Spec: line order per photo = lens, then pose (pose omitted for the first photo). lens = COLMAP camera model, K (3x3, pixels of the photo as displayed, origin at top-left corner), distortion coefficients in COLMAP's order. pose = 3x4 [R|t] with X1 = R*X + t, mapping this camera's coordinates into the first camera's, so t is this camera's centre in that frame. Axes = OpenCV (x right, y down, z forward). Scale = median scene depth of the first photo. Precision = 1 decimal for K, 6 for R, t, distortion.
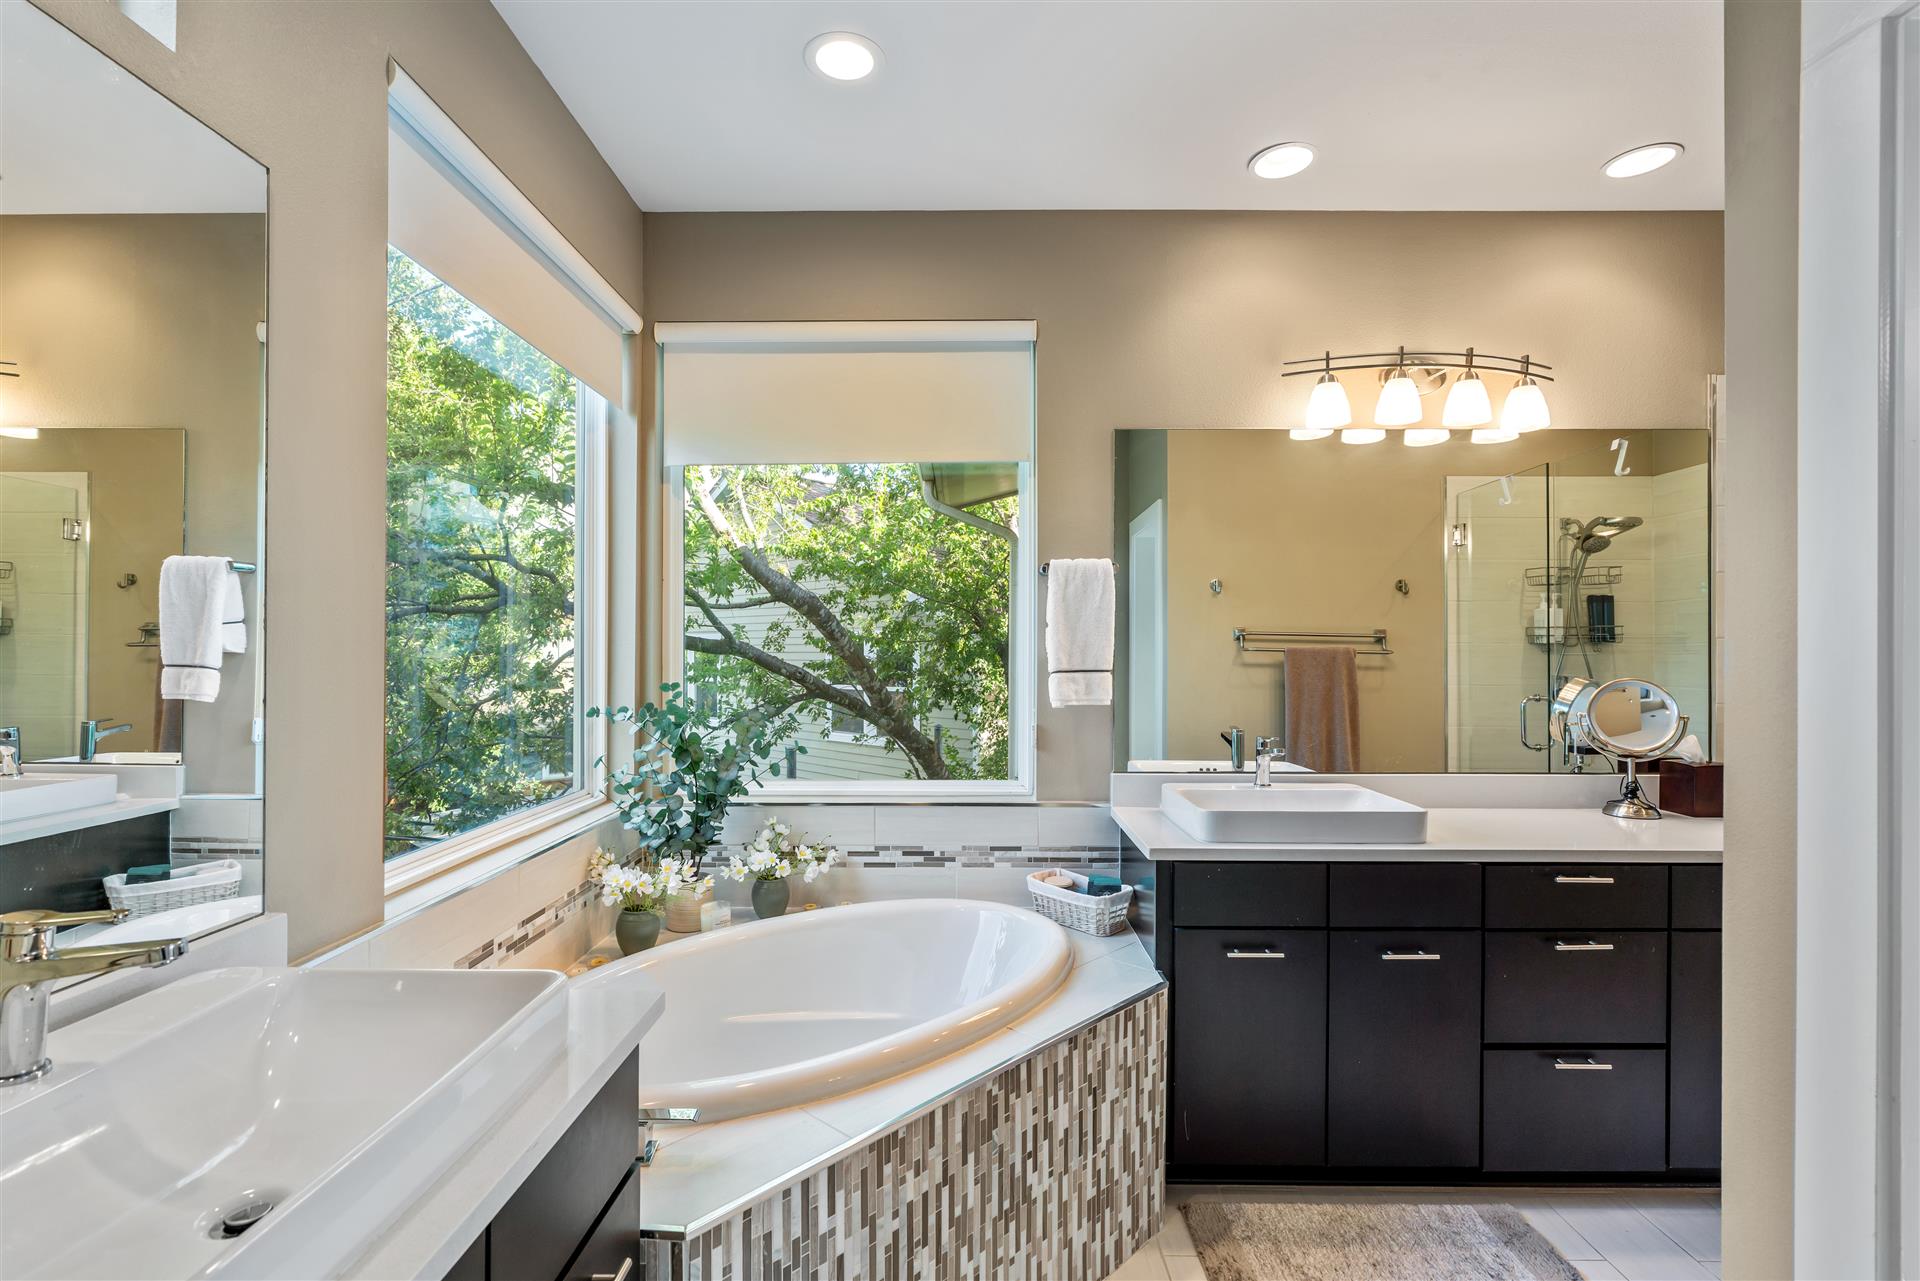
lens RADIAL K [[874.8, 0, 961.4], [0, 874.8, 644.4], [0, 0, 1]] dist [0.000499, 0.003628]
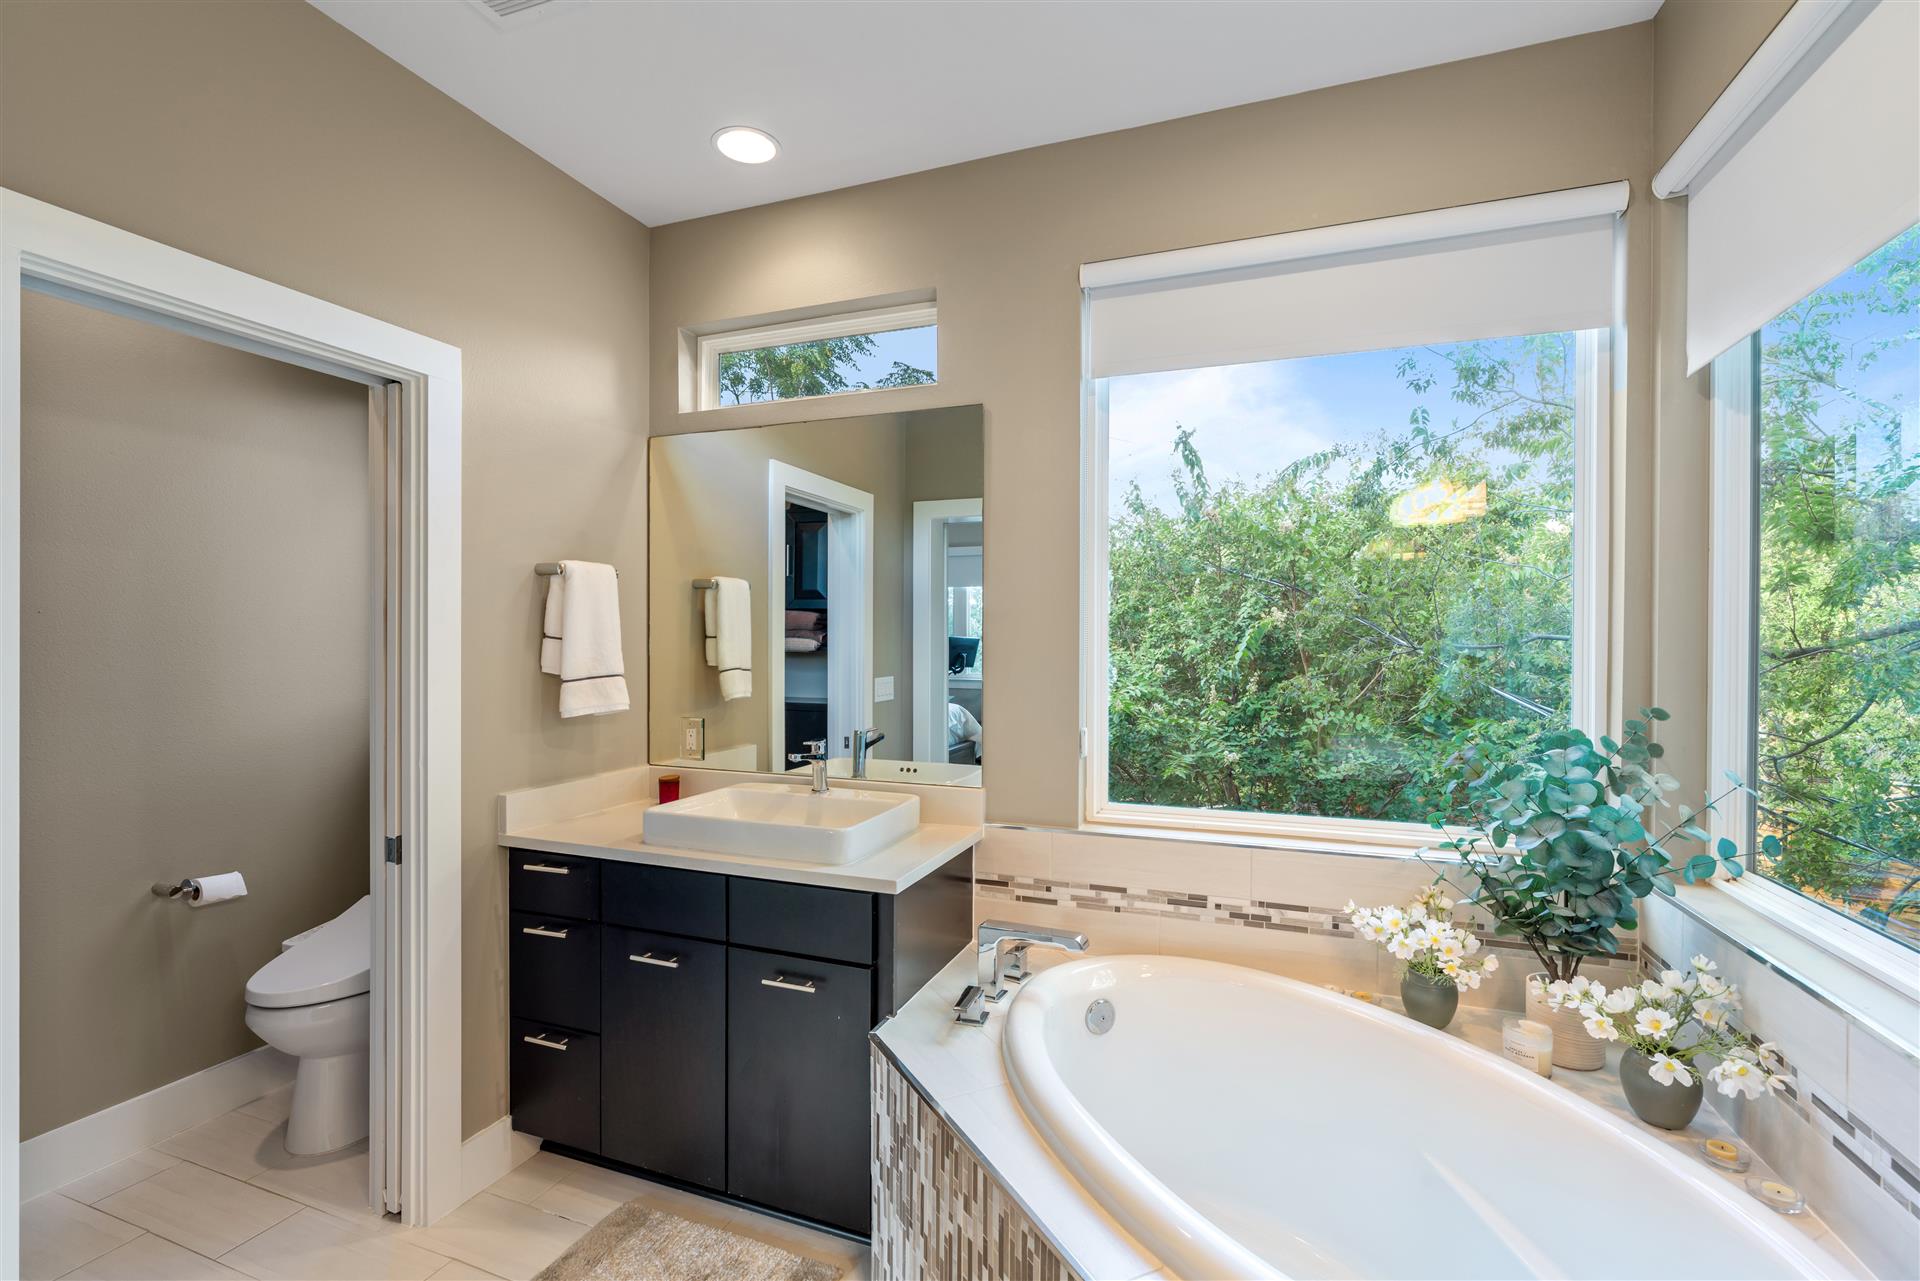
lens RADIAL K [[874.8, 0, 961.4], [0, 874.8, 644.4], [0, 0, 1]] dist [0.000499, 0.003628]
pose [[-0.331576, 0.000538, -0.943428, 0.690530], [-0.002819, 0.999995, 0.001561, -0.005640], [0.943424, 0.003177, -0.331573, 1.069370]]
